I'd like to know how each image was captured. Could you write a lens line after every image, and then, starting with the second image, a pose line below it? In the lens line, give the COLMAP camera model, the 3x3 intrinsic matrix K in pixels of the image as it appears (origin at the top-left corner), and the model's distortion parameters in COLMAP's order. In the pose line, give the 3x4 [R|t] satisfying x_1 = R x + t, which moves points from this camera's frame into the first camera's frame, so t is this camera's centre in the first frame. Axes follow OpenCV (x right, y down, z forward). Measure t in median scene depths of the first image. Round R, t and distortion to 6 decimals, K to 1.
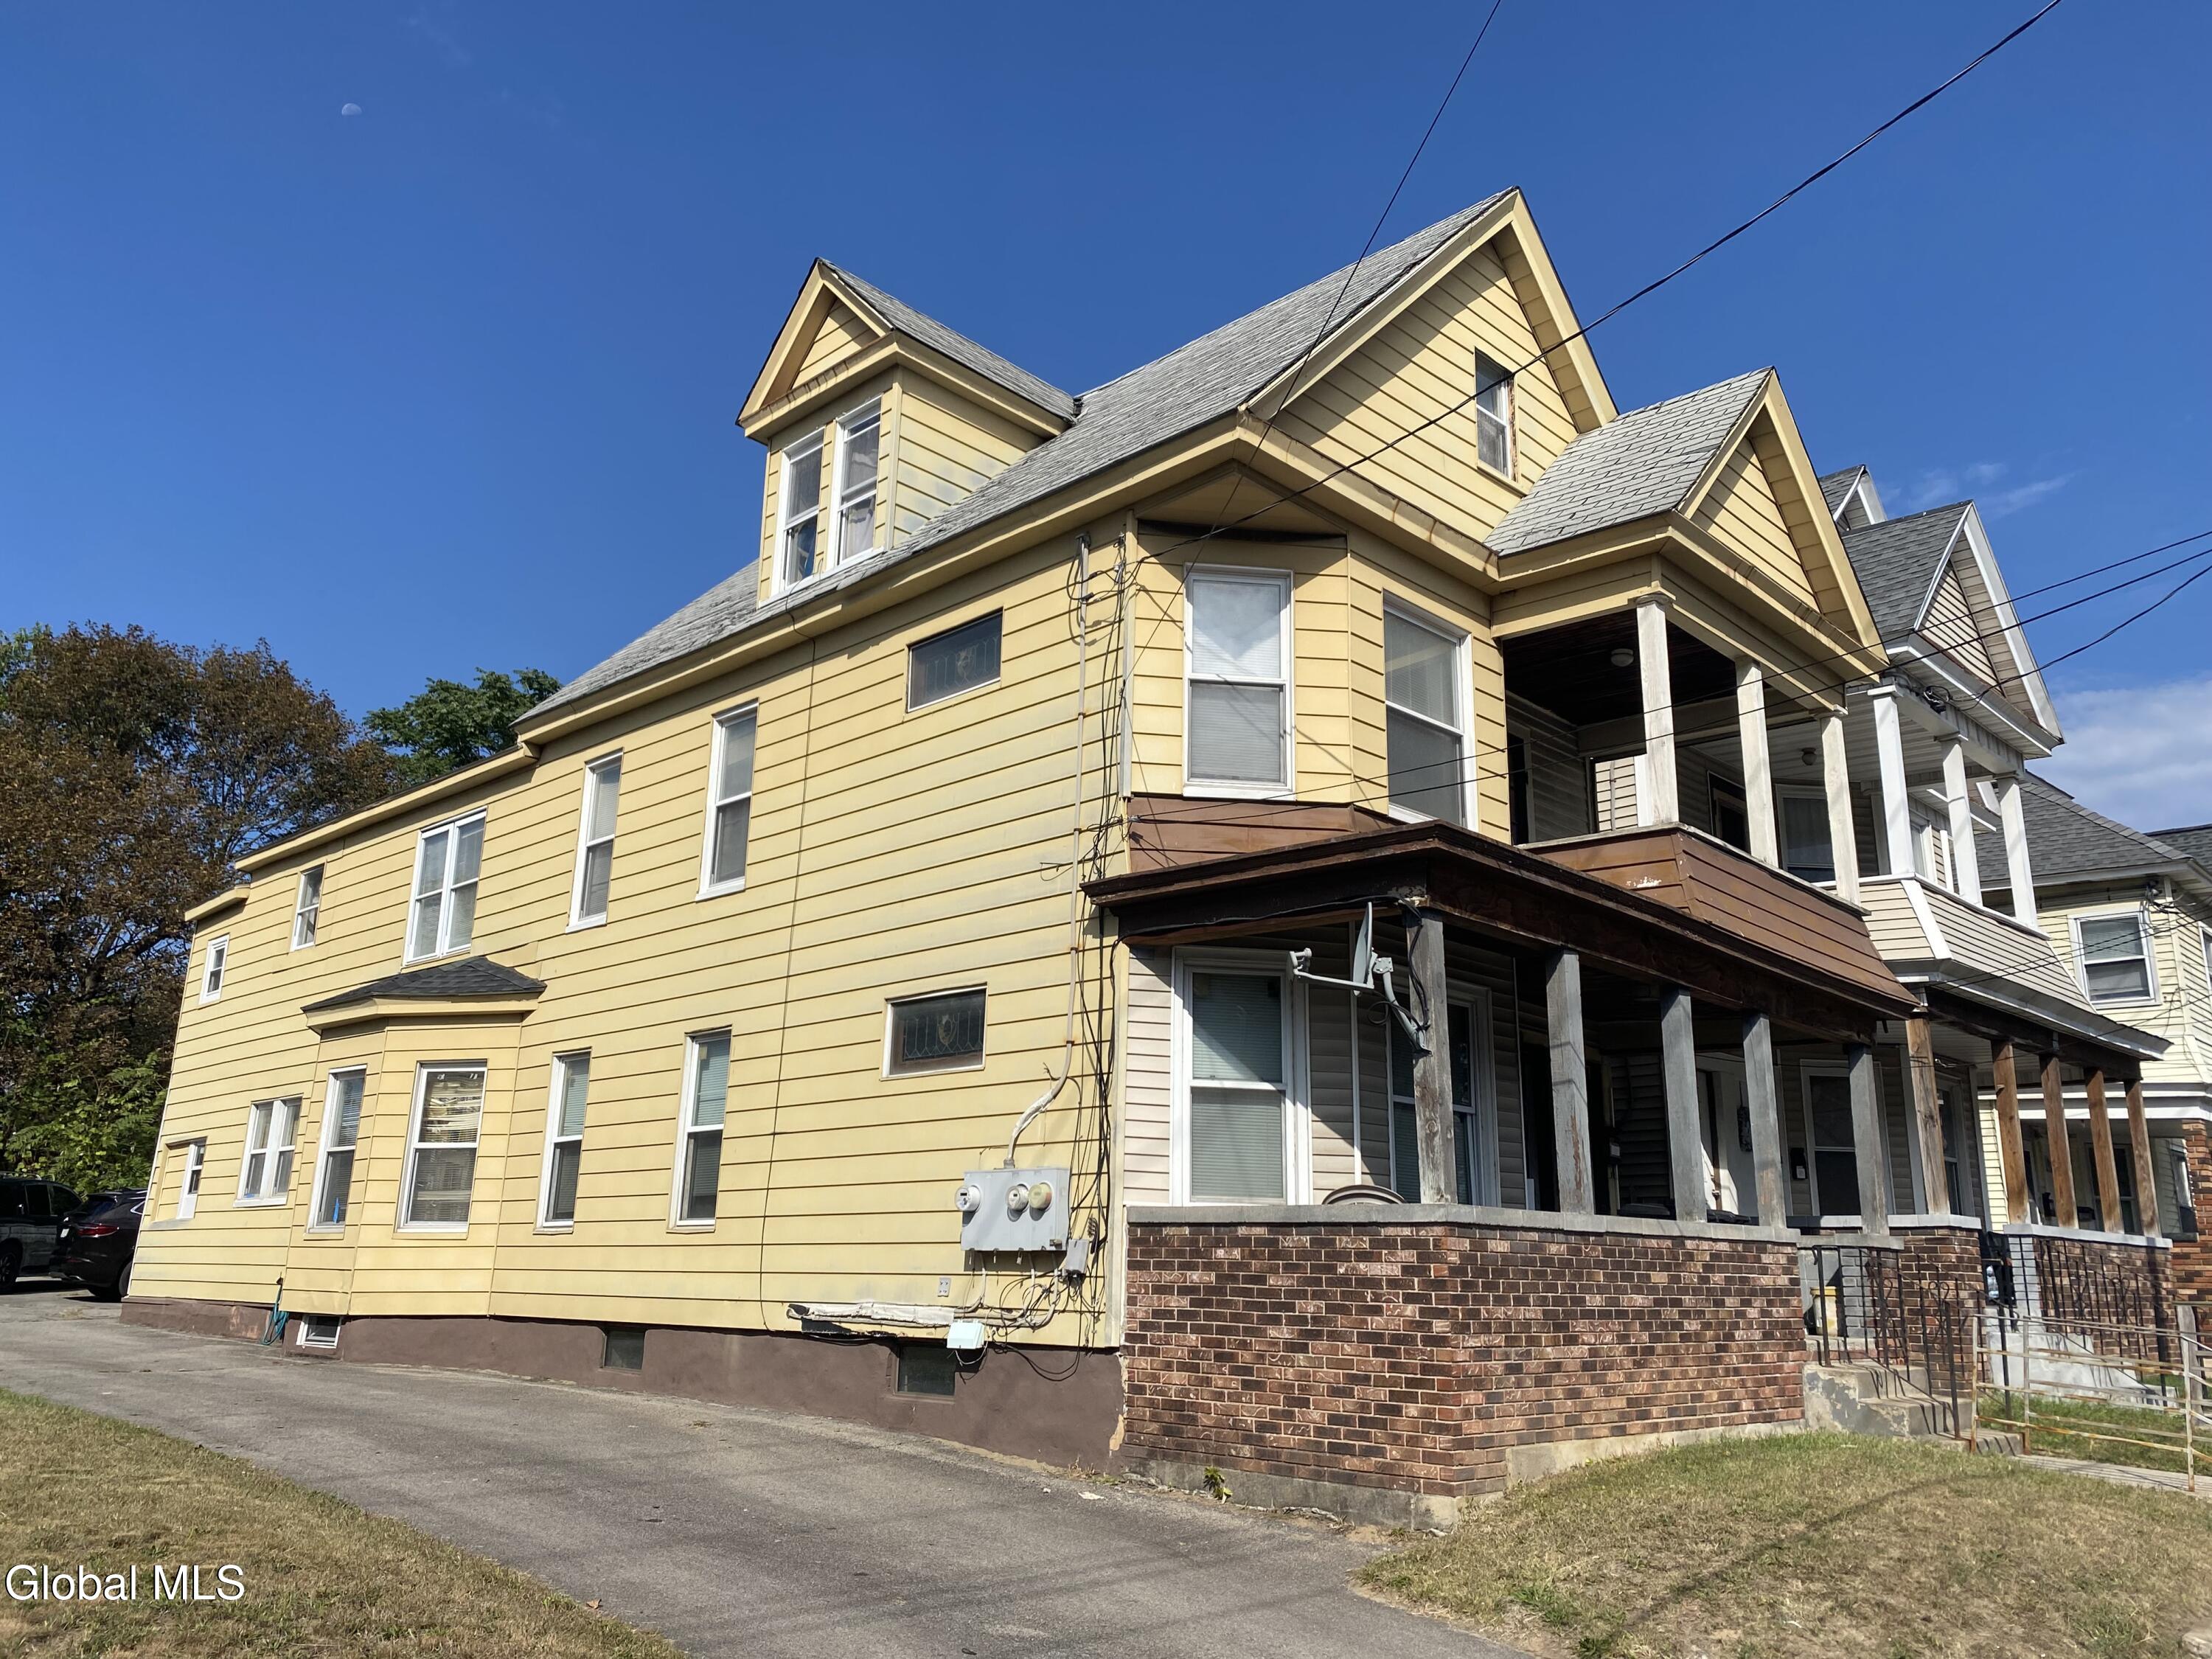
lens RADIAL K [[1677.2, 0, 1103.6], [0, 1677.2, 819.8], [0, 0, 1]] dist [0.047252, -0.068801]
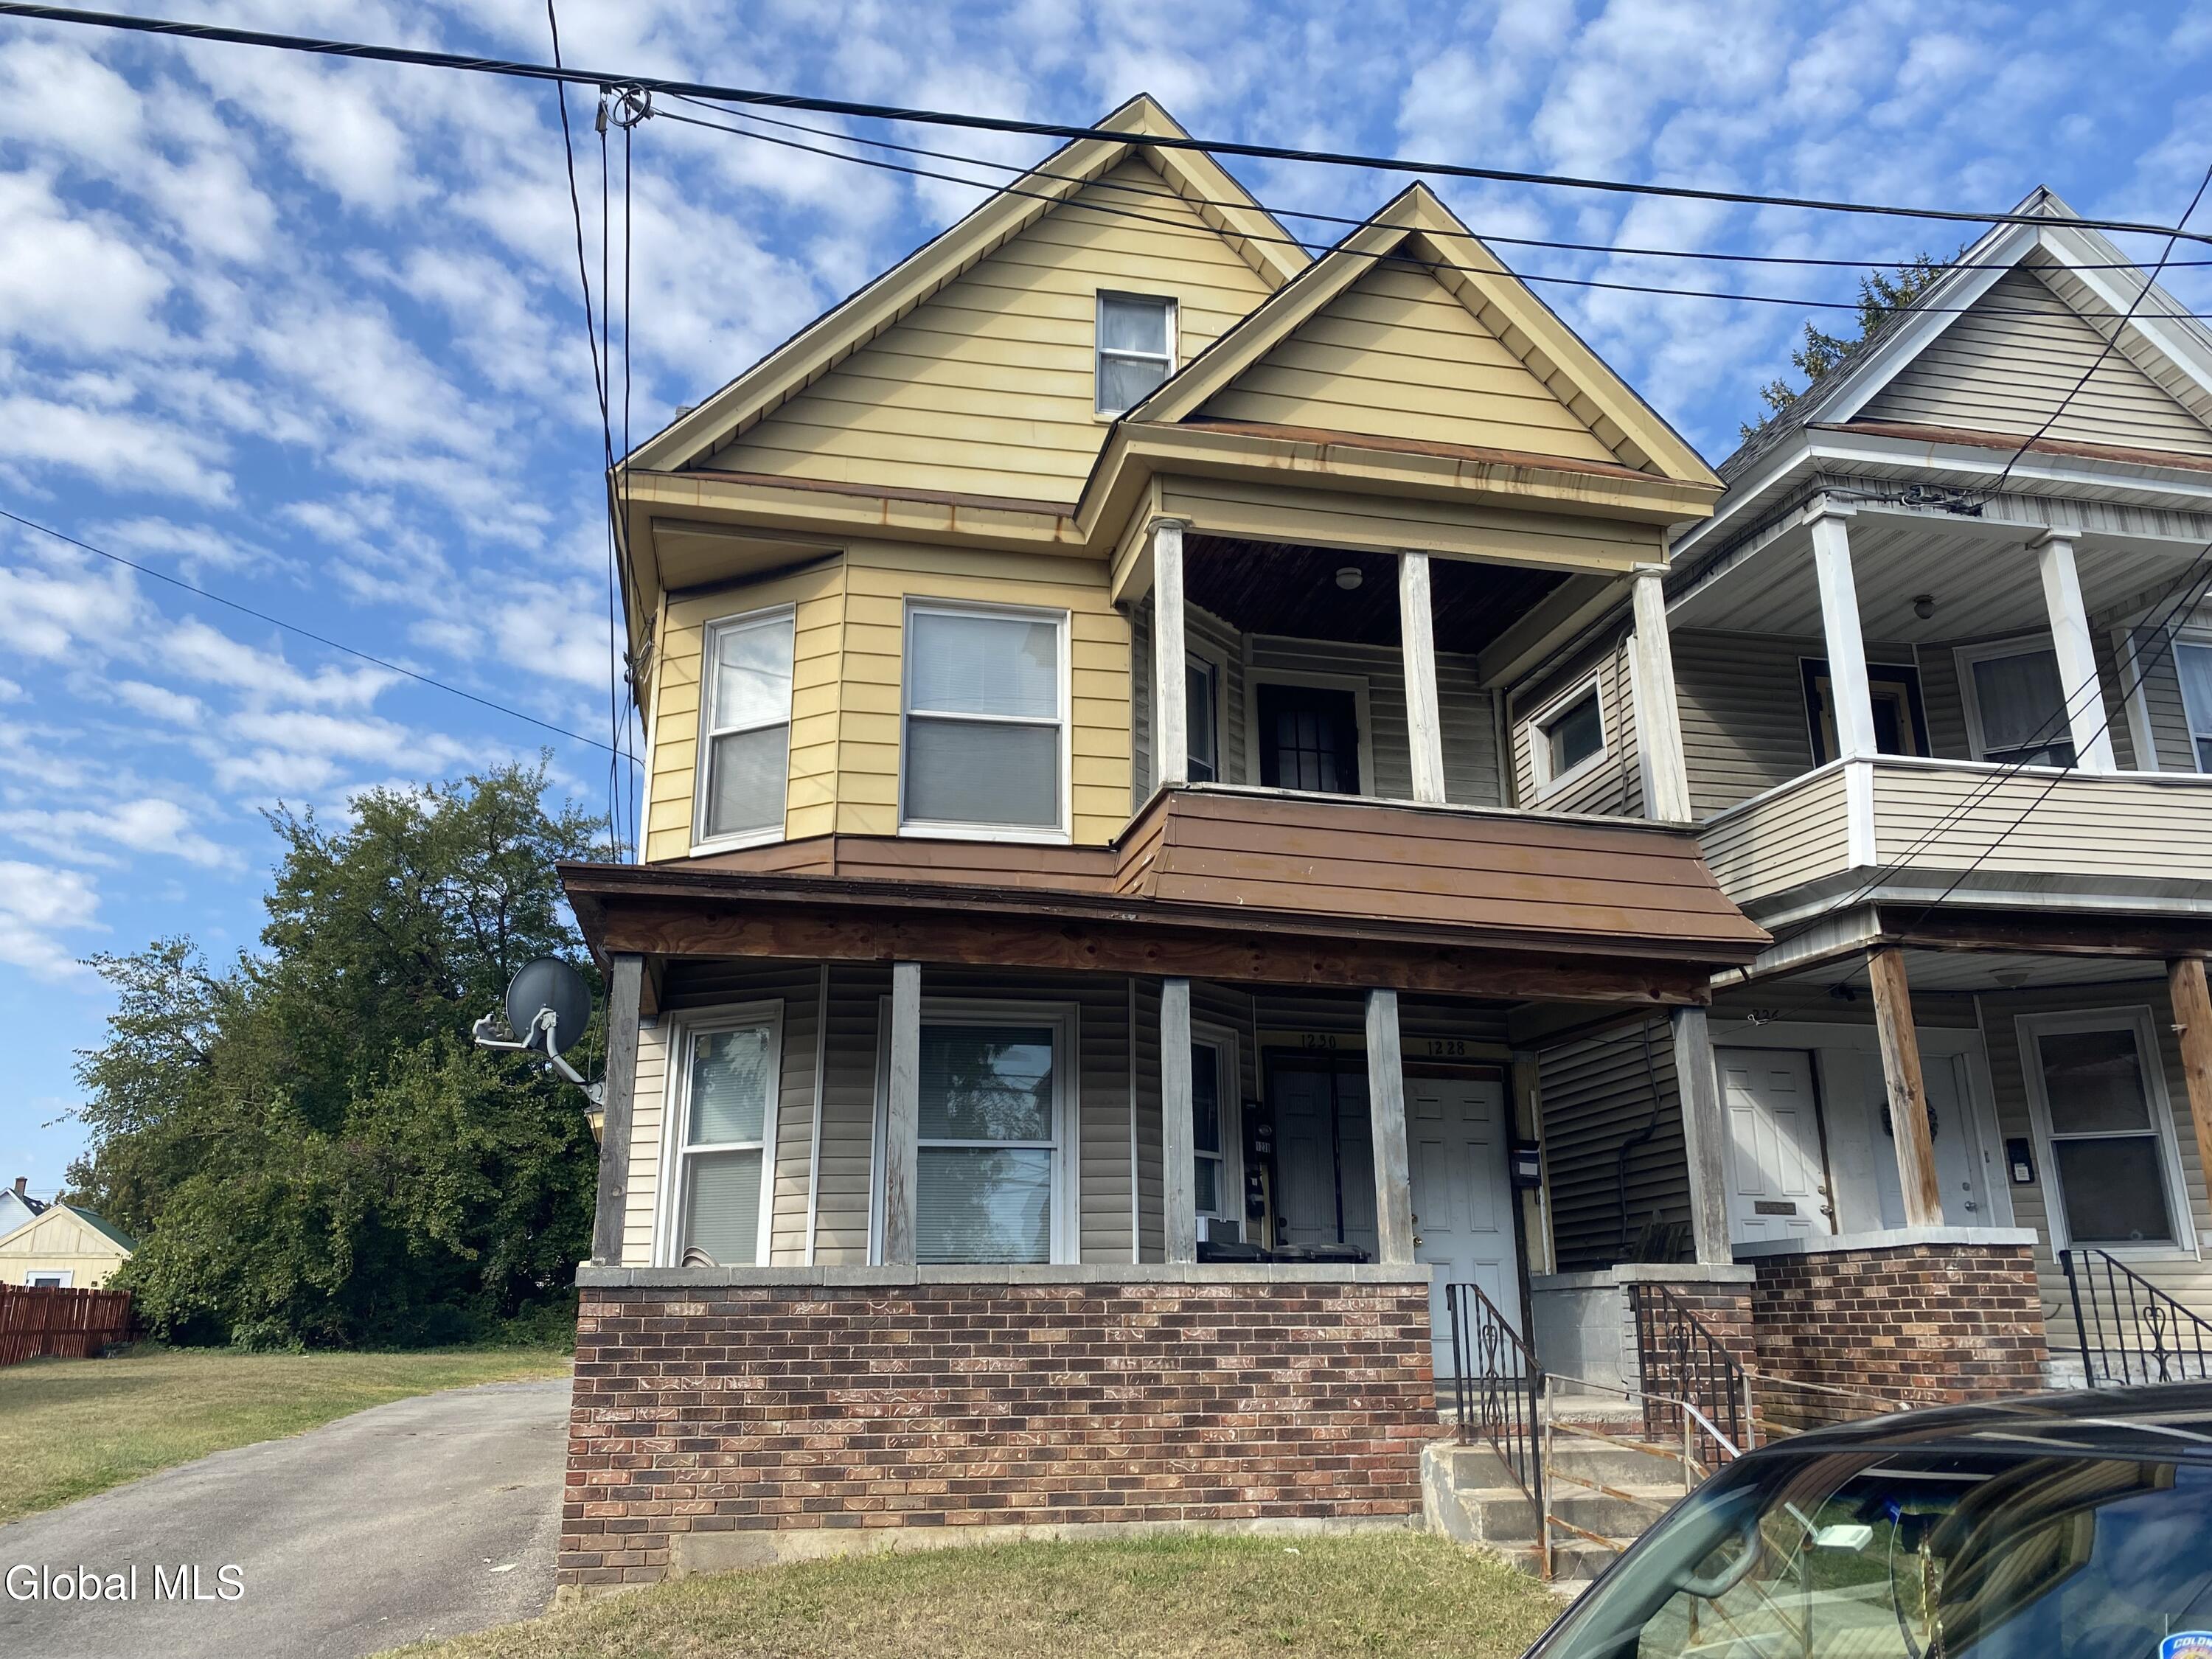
lens RADIAL K [[1677.2, 0, 1103.6], [0, 1677.2, 819.8], [0, 0, 1]] dist [0.047252, -0.068801]
pose [[0.828760, -0.183869, -0.528535, 0.645192], [0.166294, 0.982734, -0.081123, 0.070797], [0.534325, -0.020661, 0.845026, 0.241086]]
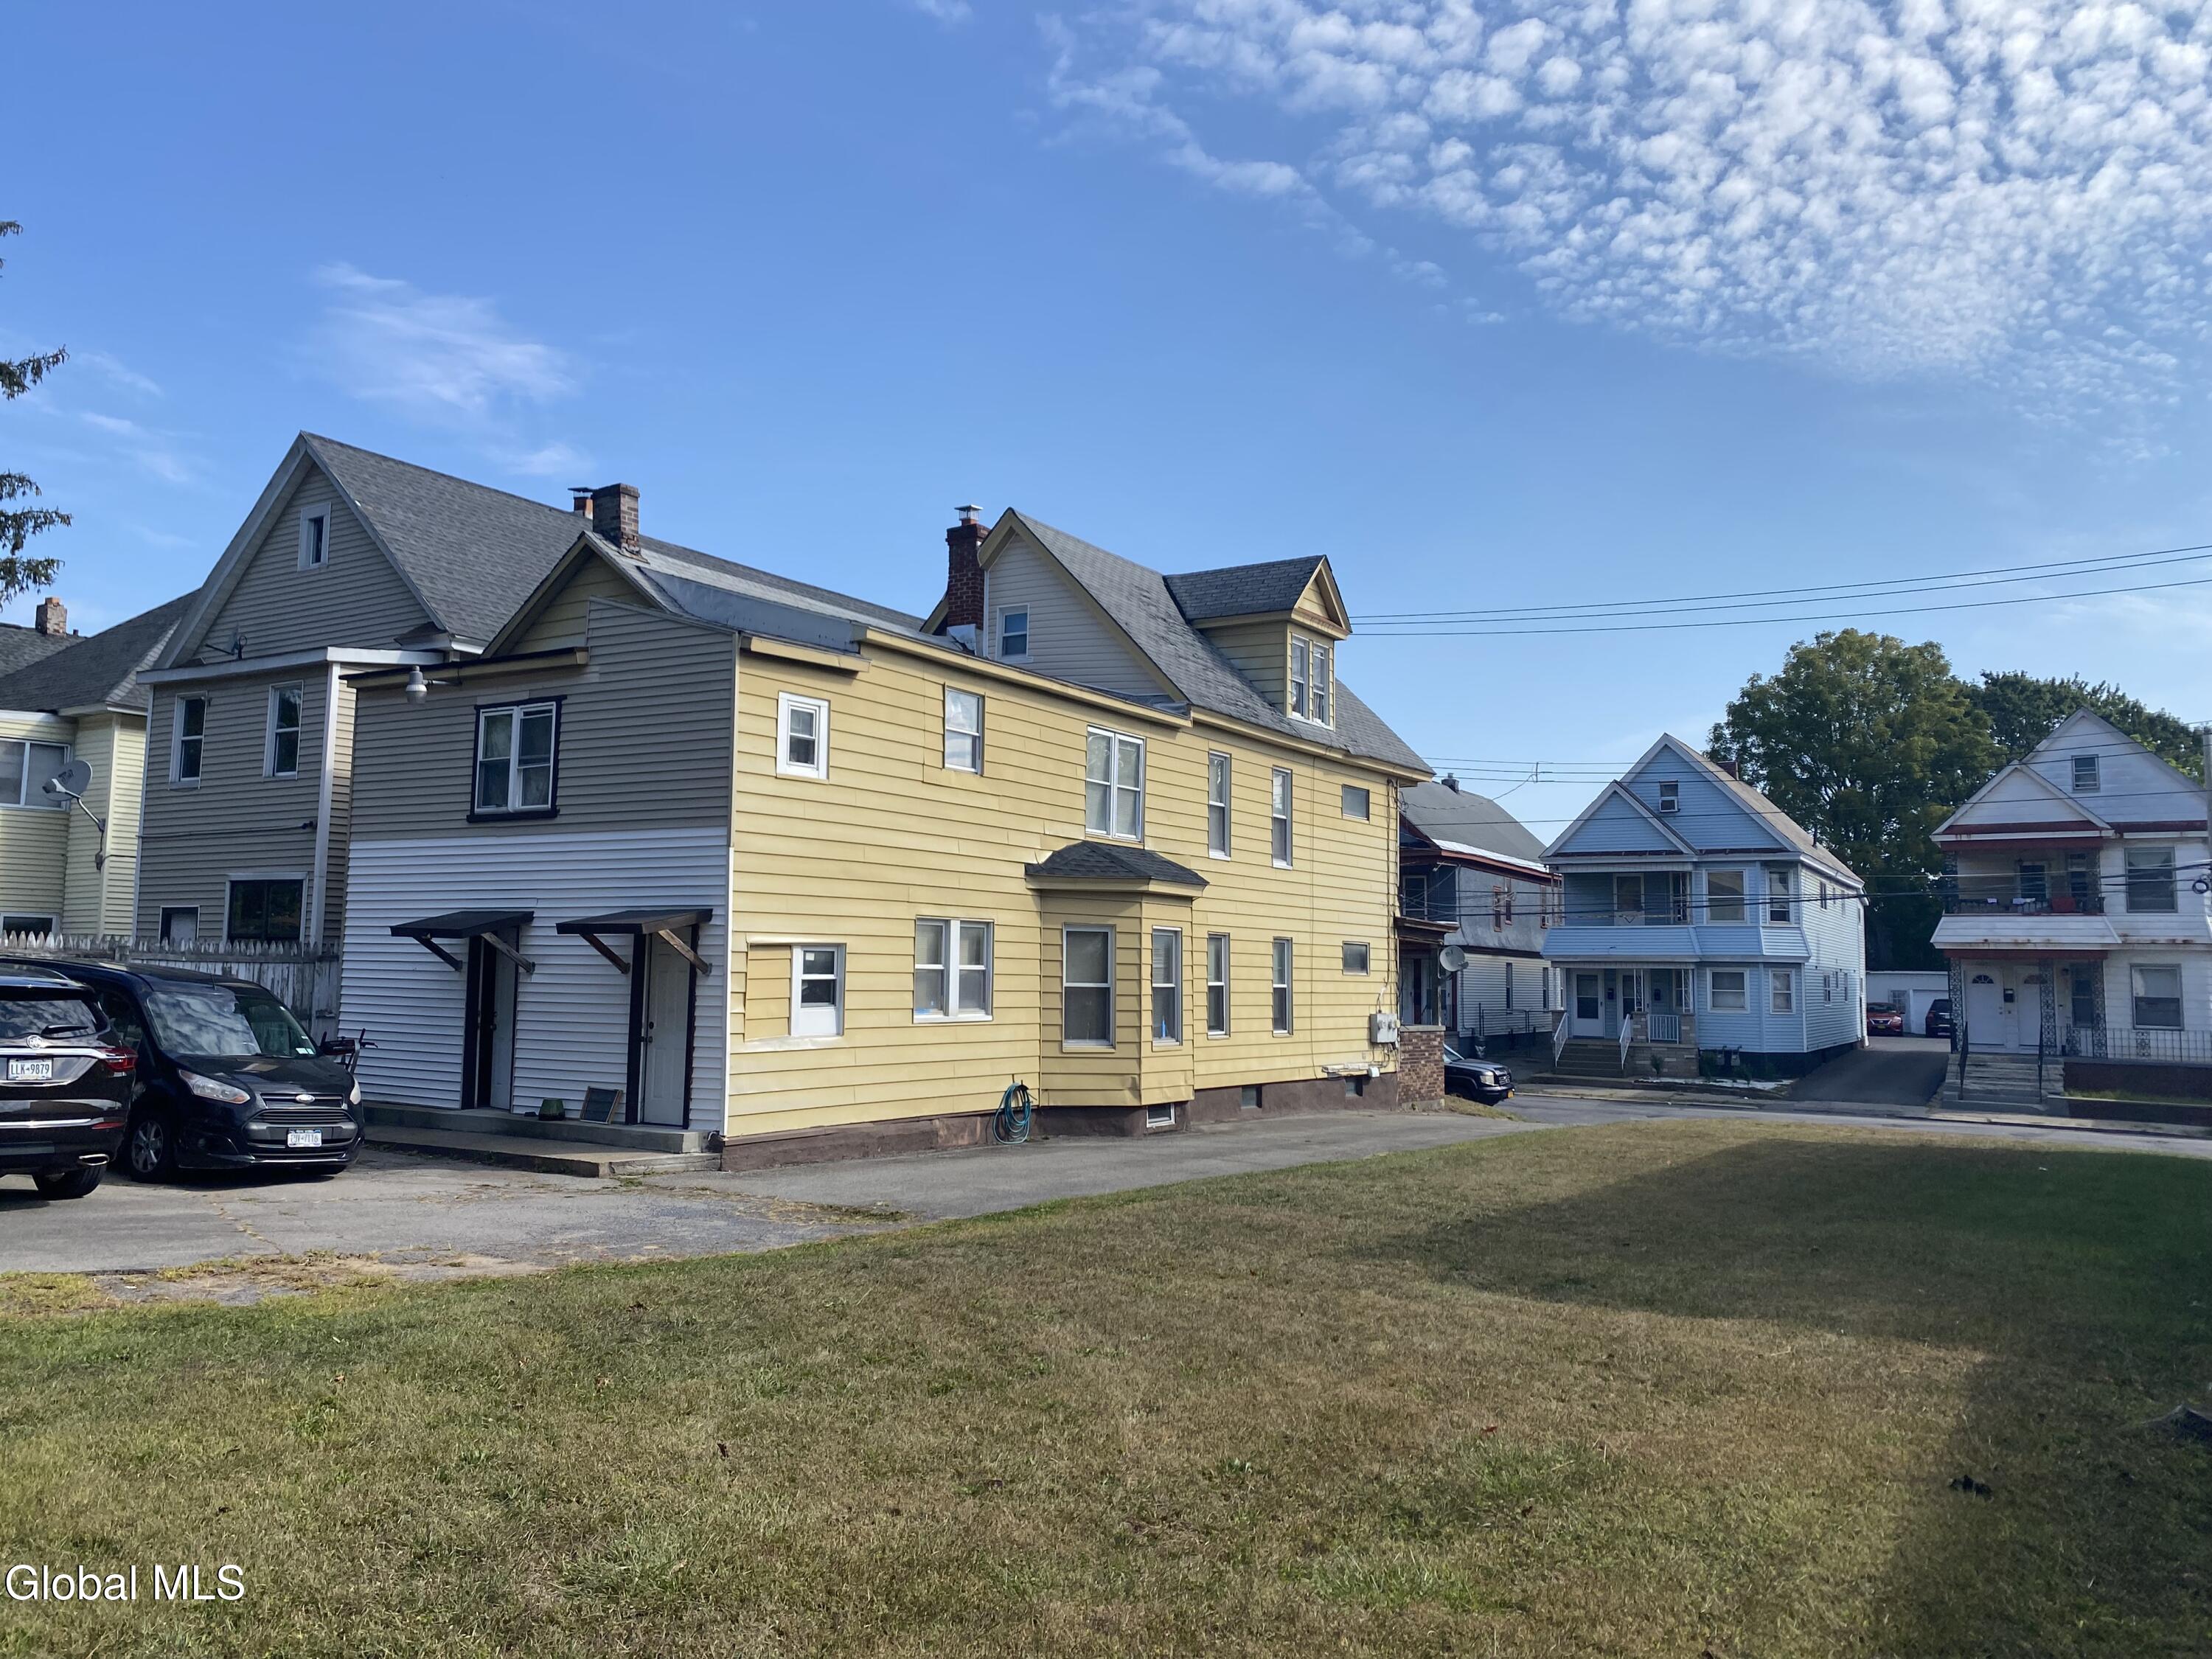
lens RADIAL K [[1690.4, 0, 1098.9], [0, 1690.4, 804.7], [0, 0, 1]] dist [0.147873, -0.207428]
pose [[-0.203679, 0.078816, 0.975860, -2.241504], [-0.276174, 0.951650, -0.134503, 0.316652], [-0.939278, -0.296902, -0.172064, 1.655643]]
